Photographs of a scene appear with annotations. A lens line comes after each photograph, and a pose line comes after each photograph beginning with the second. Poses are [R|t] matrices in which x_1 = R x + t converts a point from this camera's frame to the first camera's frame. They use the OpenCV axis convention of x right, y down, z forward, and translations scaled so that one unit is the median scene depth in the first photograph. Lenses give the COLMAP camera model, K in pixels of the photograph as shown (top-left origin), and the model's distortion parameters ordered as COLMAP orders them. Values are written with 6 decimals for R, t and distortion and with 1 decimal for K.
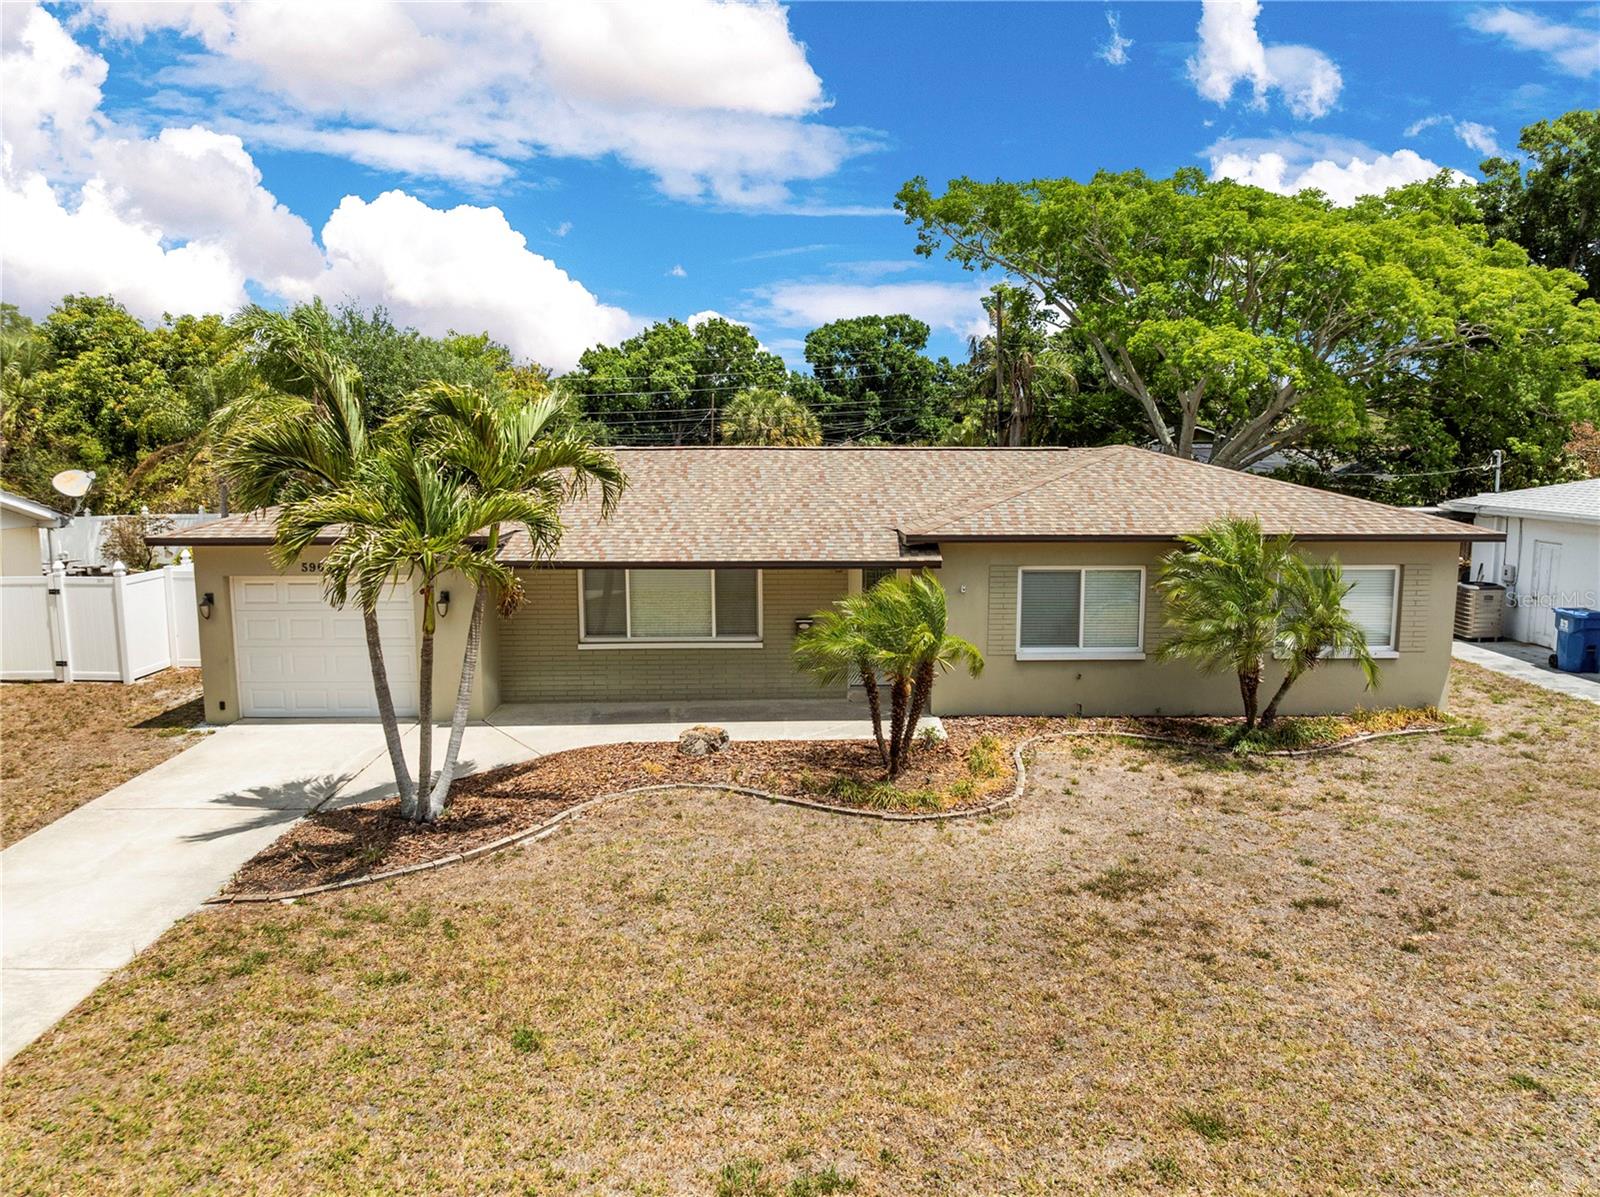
lens RADIAL K [[1132.2, 0, 808.6], [0, 1132.2, 592.7], [0, 0, 1]] dist [-0.051240, 0.024124]
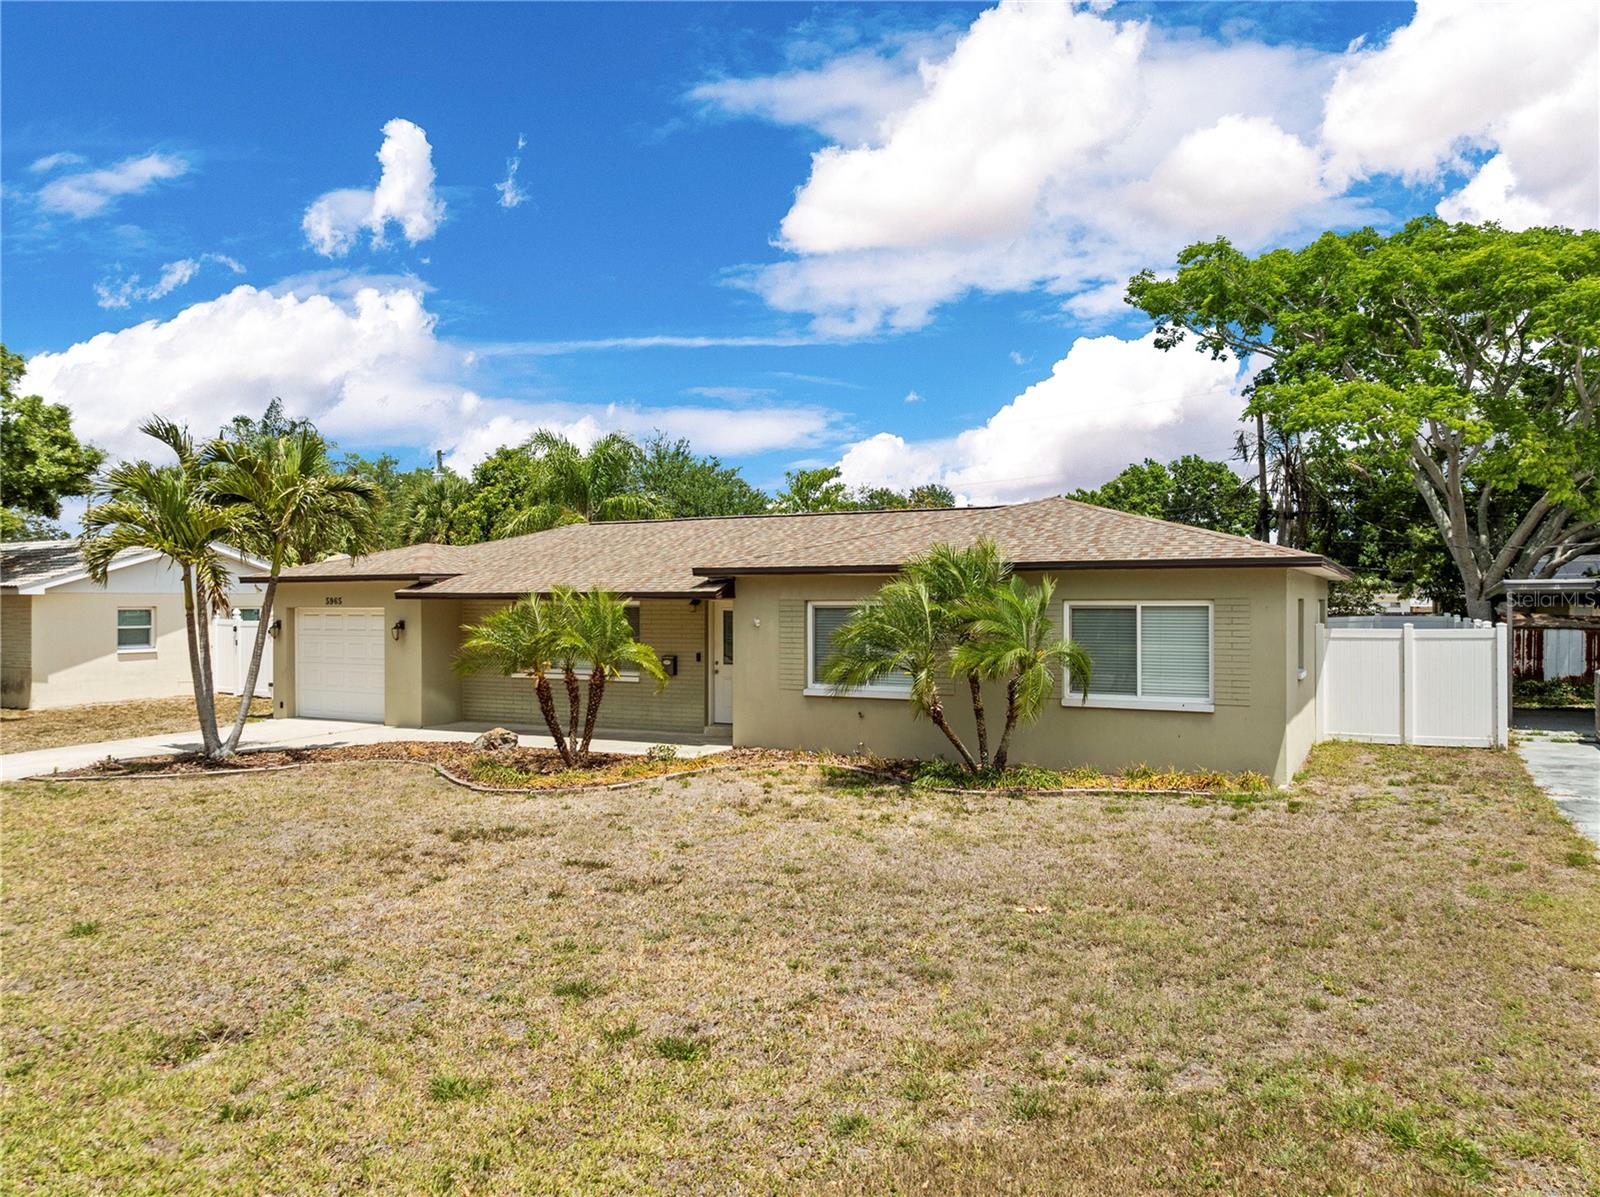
lens RADIAL K [[1132.2, 0, 808.6], [0, 1132.2, 592.7], [0, 0, 1]] dist [-0.051240, 0.024124]
pose [[0.875977, -0.006479, -0.482310, 0.824552], [-0.060774, 0.990459, -0.123684, 0.115943], [0.478510, 0.137656, 0.867225, 0.153796]]
